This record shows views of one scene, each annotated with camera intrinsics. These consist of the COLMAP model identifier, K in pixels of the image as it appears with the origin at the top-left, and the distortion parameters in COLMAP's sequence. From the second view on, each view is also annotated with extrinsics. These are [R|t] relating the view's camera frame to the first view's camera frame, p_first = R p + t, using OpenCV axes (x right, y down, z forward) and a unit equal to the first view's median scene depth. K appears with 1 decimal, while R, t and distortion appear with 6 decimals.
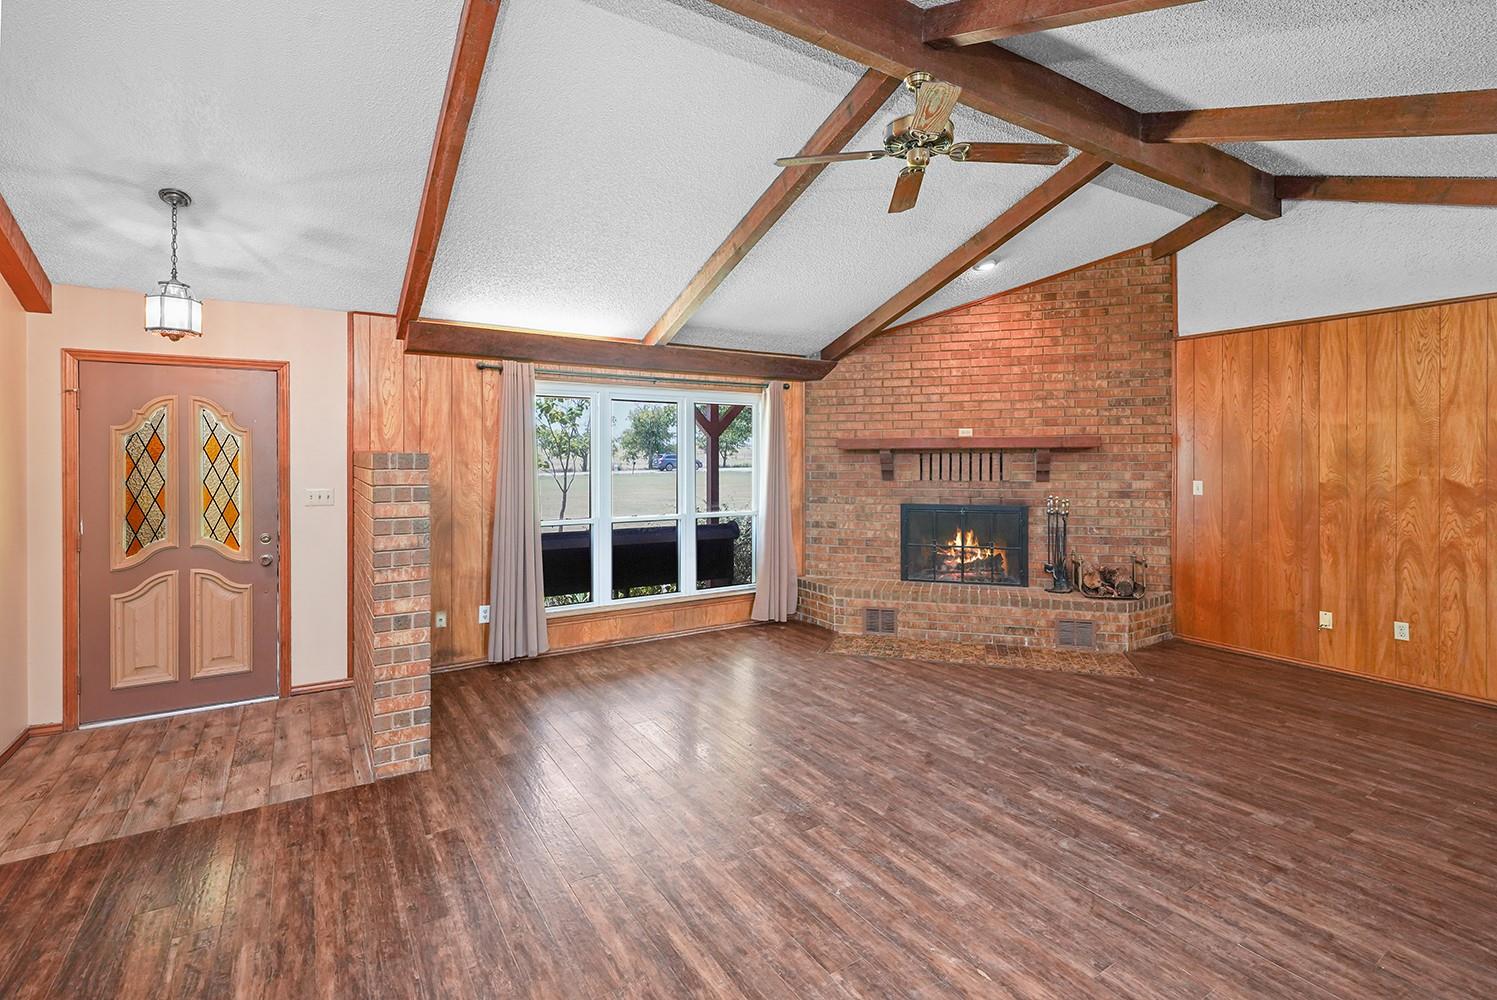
lens RADIAL K [[702.2, 0, 750.0], [0, 702.2, 458.2], [0, 0, 1]] dist [-0.002695, 0.000321]
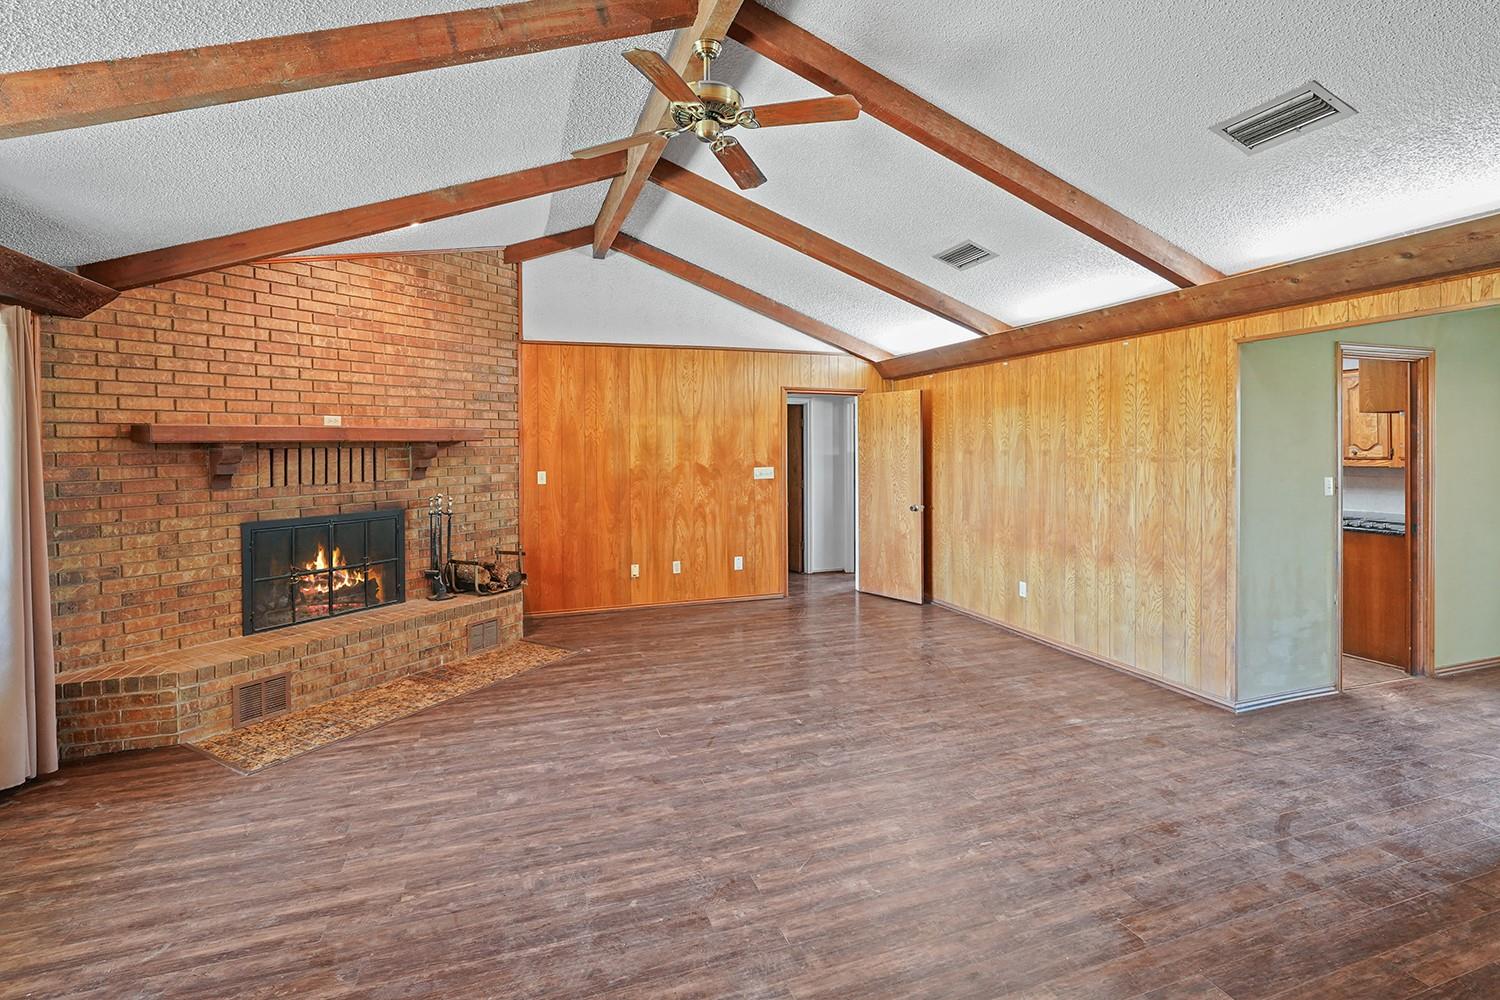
lens RADIAL K [[703.6, 0, 751.5], [0, 703.6, 458.1], [0, 0, 1]] dist [-0.002695, 0.000321]
pose [[0.227993, -0.017653, 0.973503, -0.377095], [0.014123, 0.999790, 0.014822, -0.001308], [-0.973560, 0.010370, 0.228195, 0.412173]]
